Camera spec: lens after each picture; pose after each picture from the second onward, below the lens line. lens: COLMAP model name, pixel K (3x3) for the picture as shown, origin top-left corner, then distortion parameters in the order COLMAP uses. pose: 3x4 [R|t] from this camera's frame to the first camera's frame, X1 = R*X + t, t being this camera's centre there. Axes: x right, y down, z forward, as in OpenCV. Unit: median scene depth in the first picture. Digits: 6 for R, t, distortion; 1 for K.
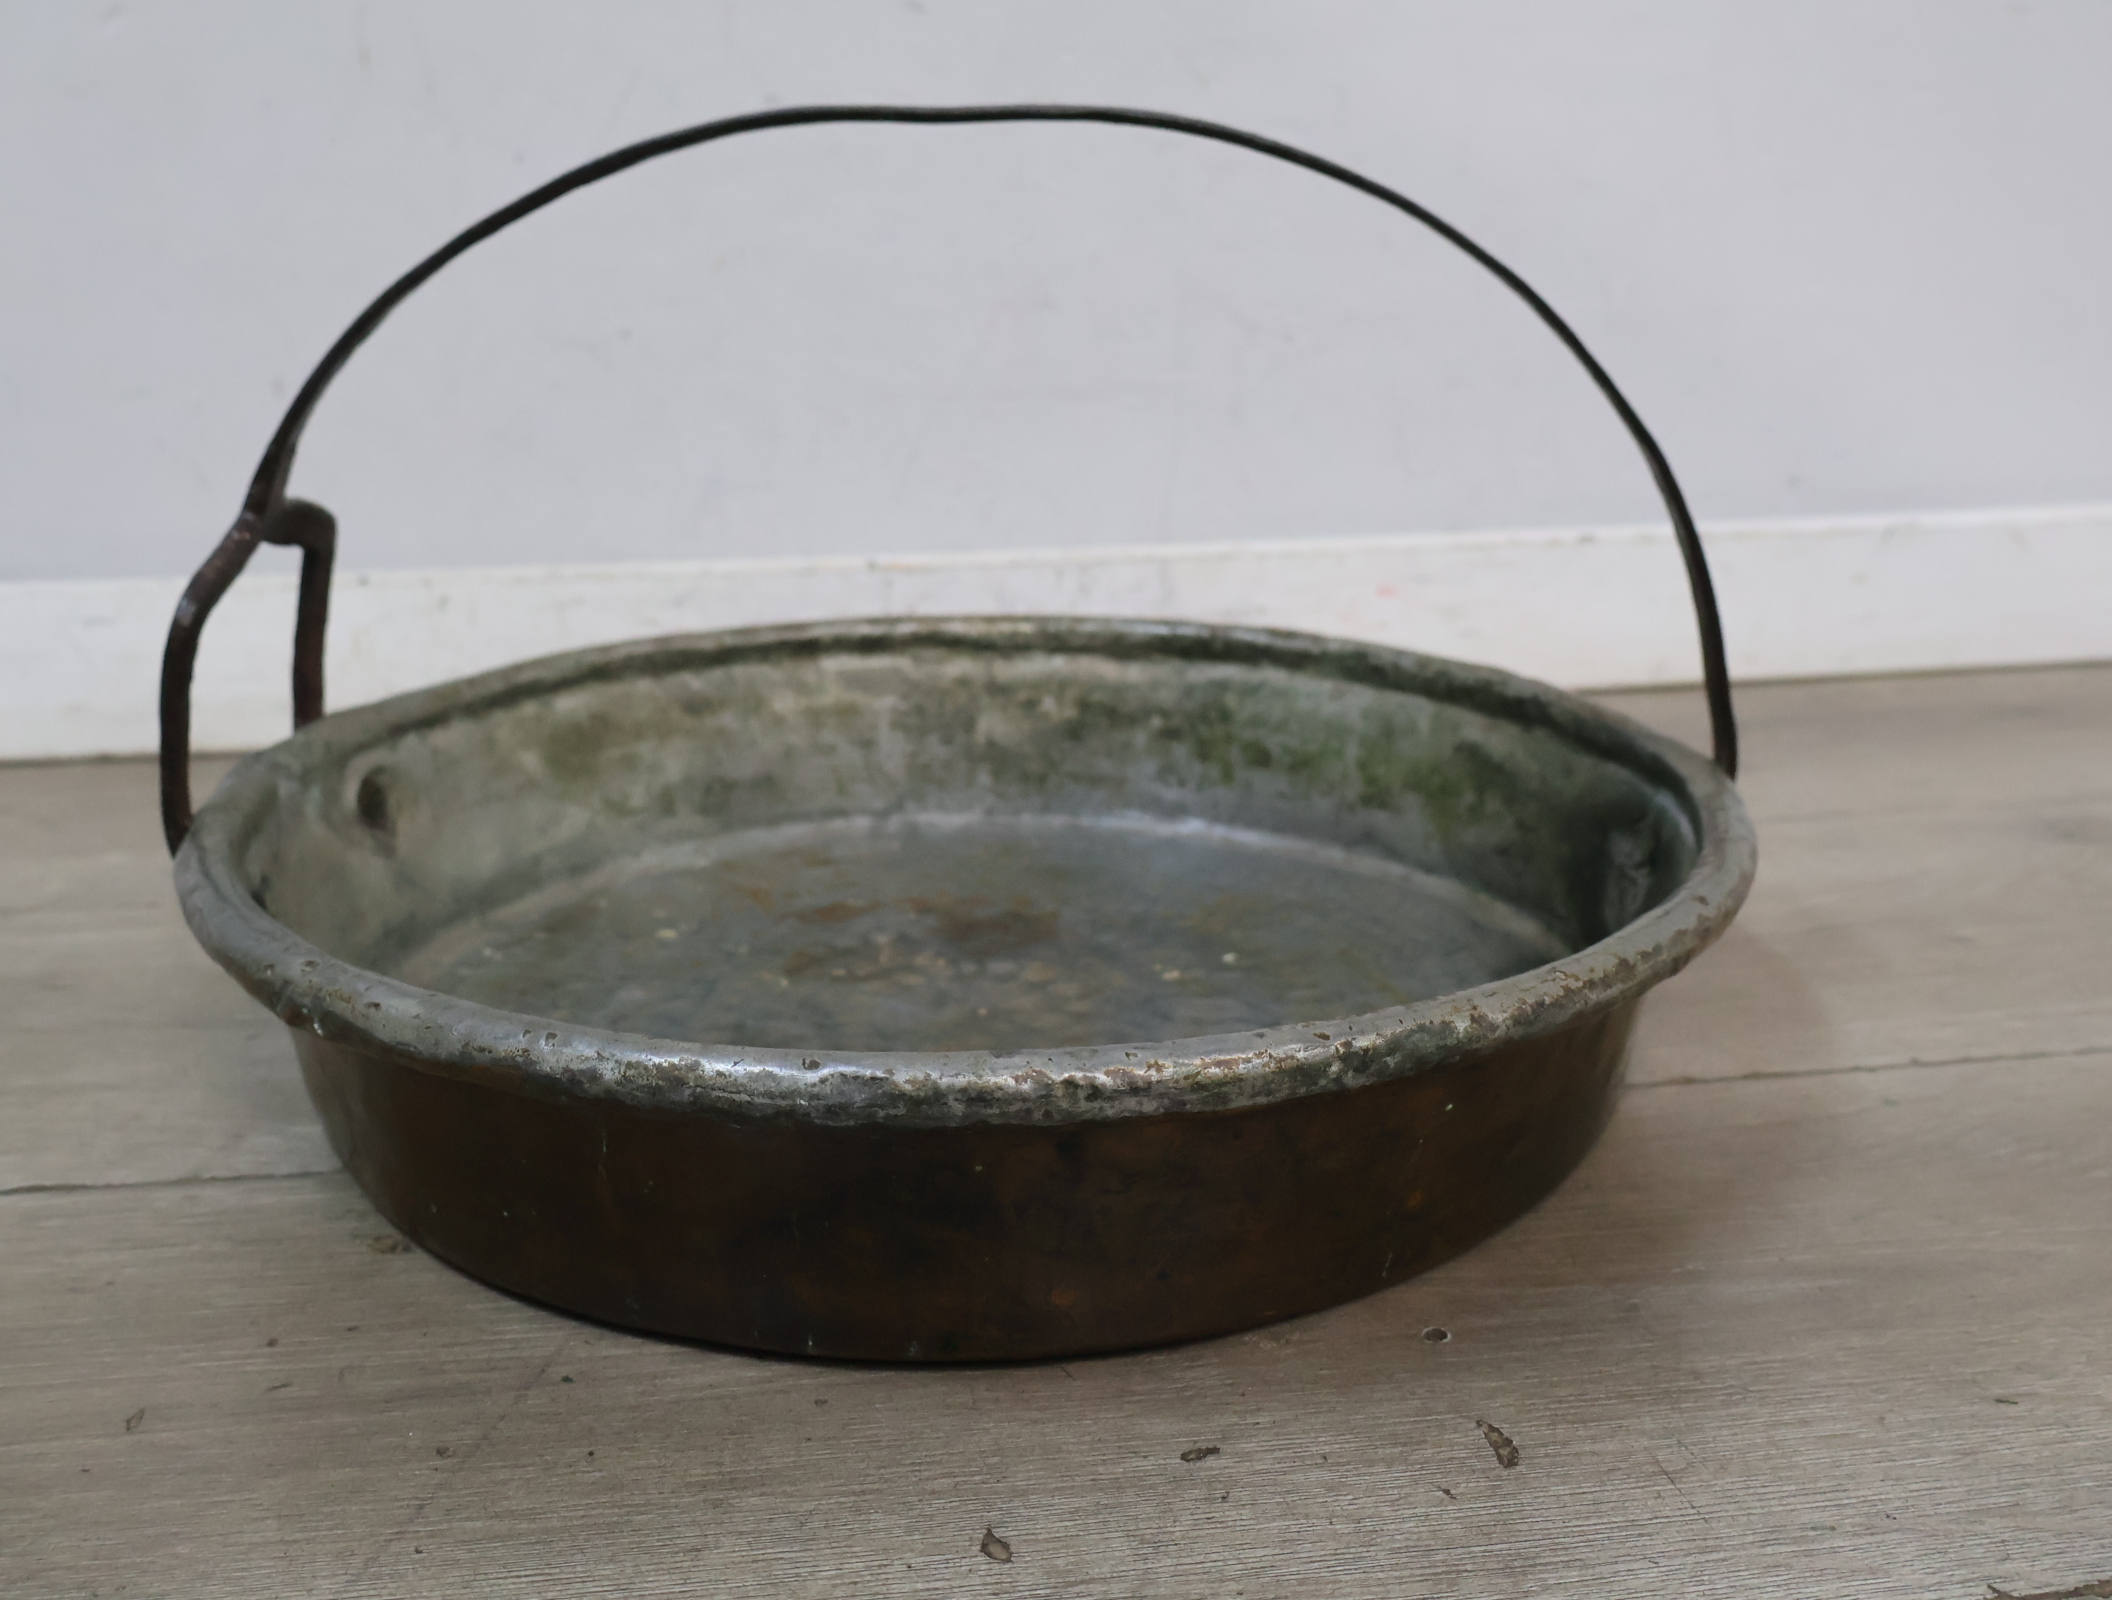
lens RADIAL K [[2083.1, 0, 1043.7], [0, 2083.1, 784.8], [0, 0, 1]] dist [0.011961, 0.000000]
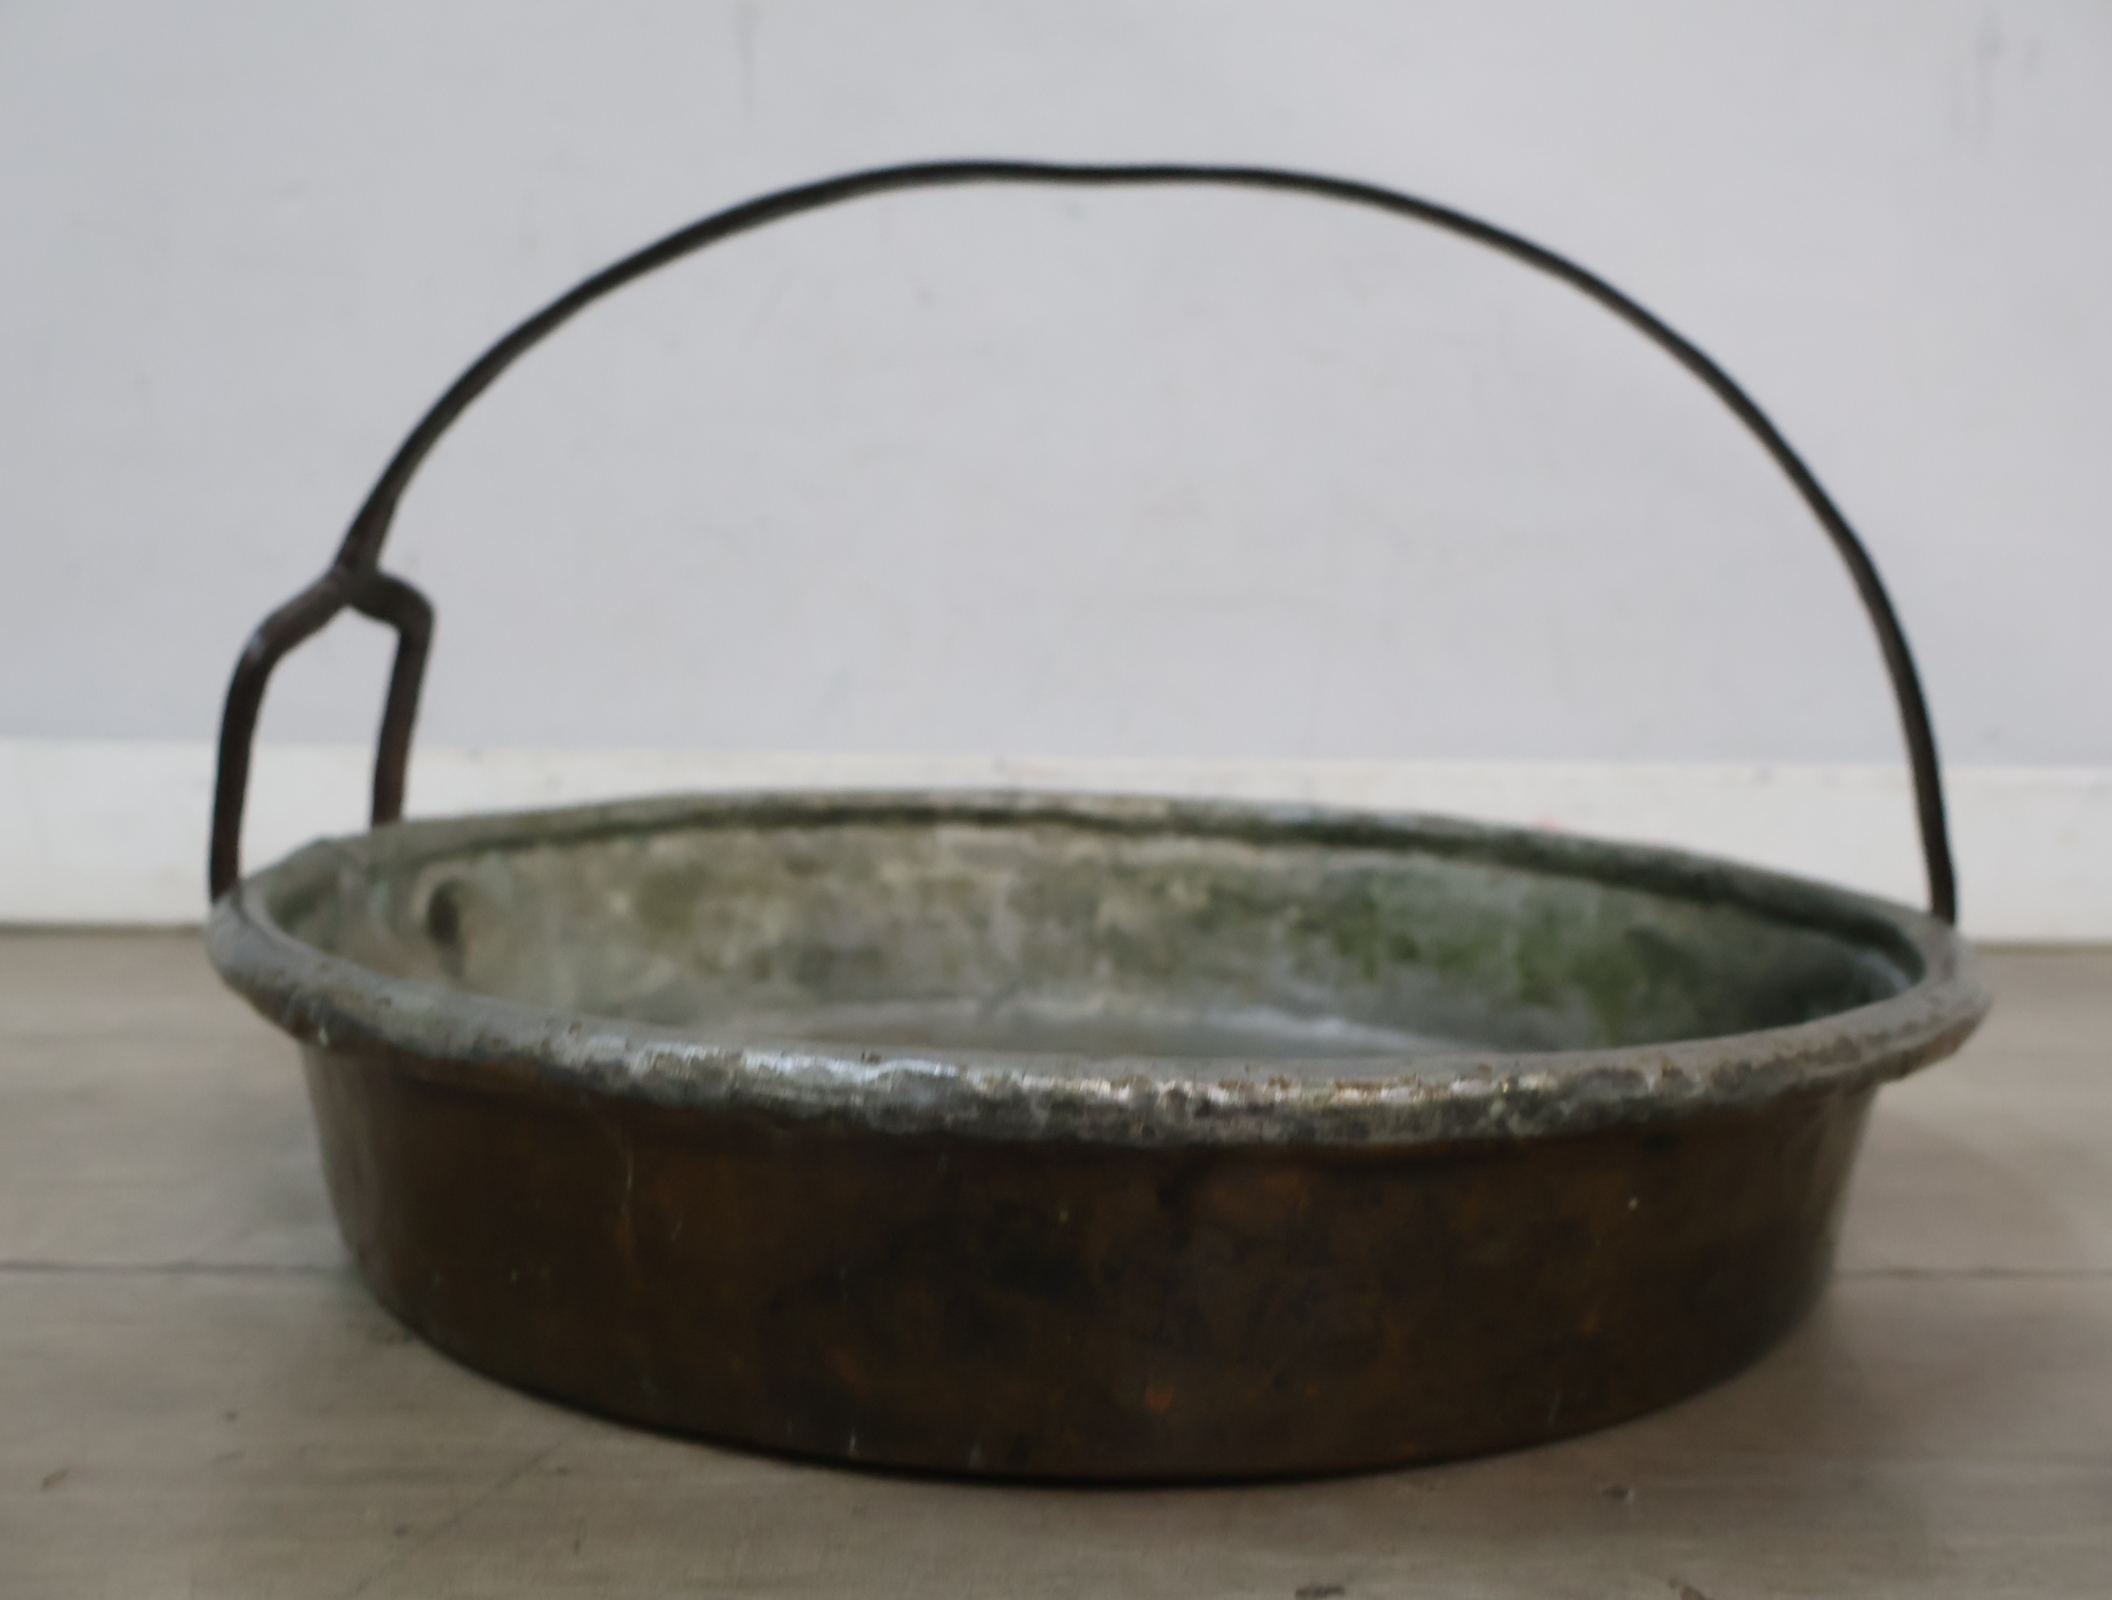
lens RADIAL K [[2083.1, 0, 1045.0], [0, 2083.1, 786.7], [0, 0, 1]] dist [0.011961, 0.000000]
pose [[0.996662, 0.040987, -0.070608, 0.011797], [-0.053426, 0.981391, -0.184439, 0.150664], [0.061735, 0.187595, 0.980304, 0.131105]]
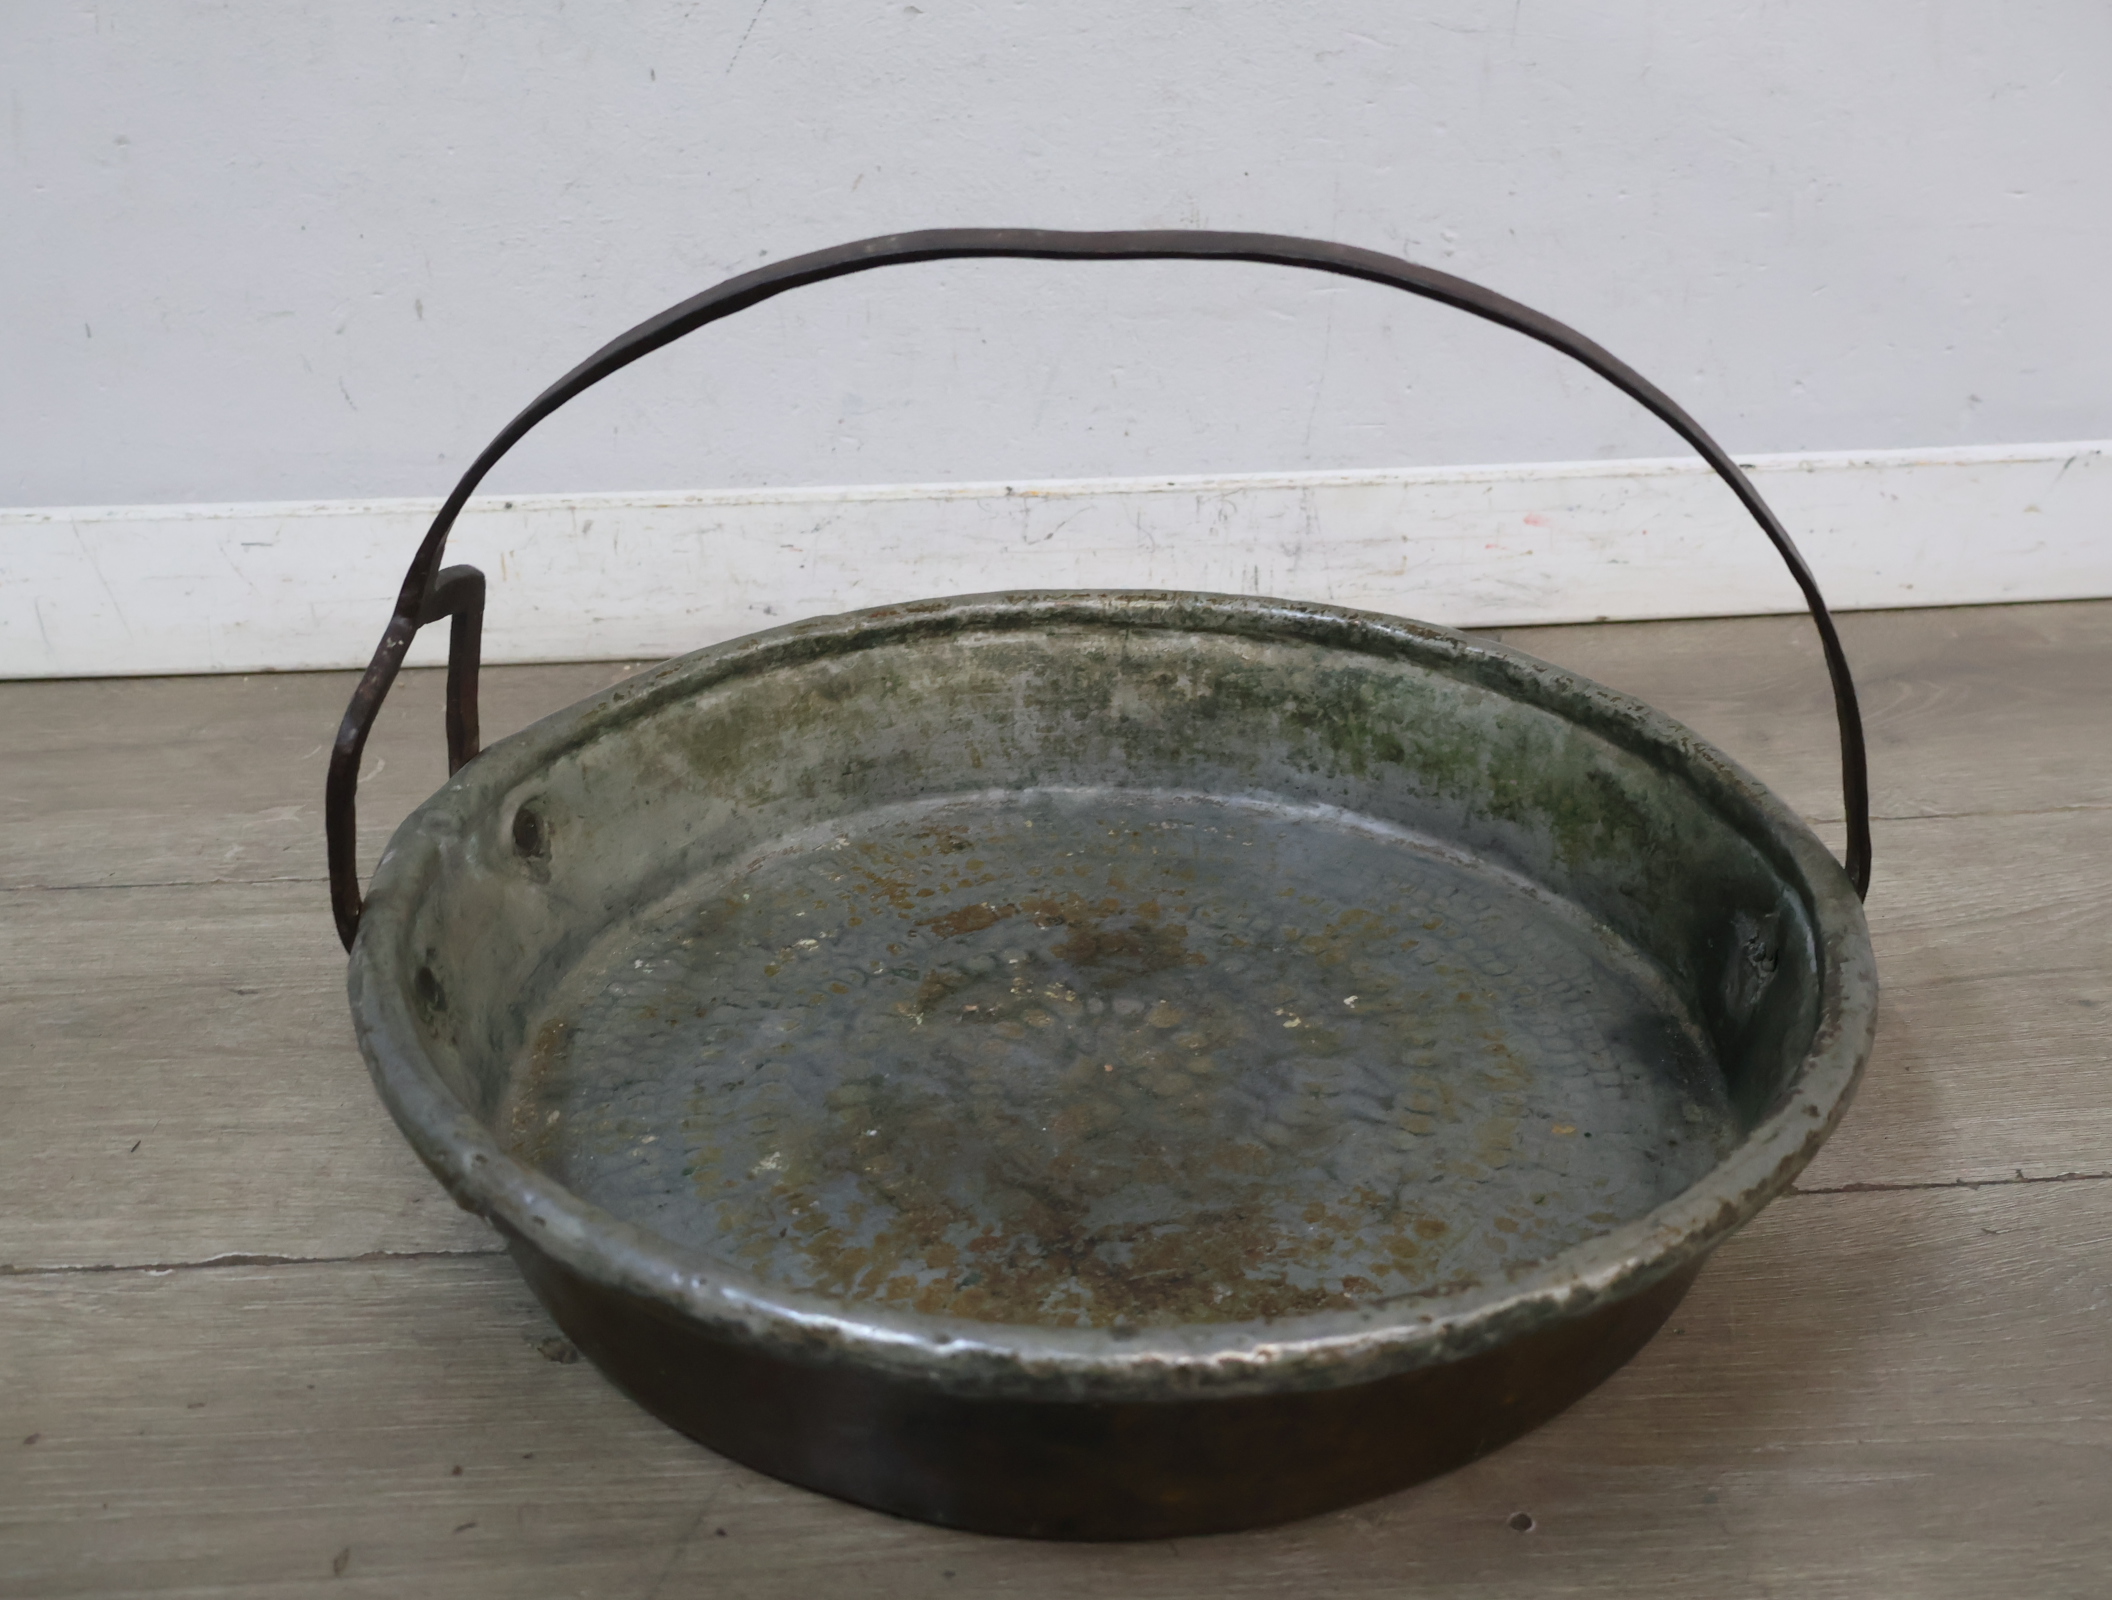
lens RADIAL K [[2083.1, 0, 1047.1], [0, 2083.1, 790.5], [0, 0, 1]] dist [0.011961, 0.000000]
pose [[0.997717, 0.028981, -0.060994, -0.000518], [-0.017052, 0.982078, 0.187704, -0.292555], [0.065341, -0.186235, 0.980330, 0.002760]]
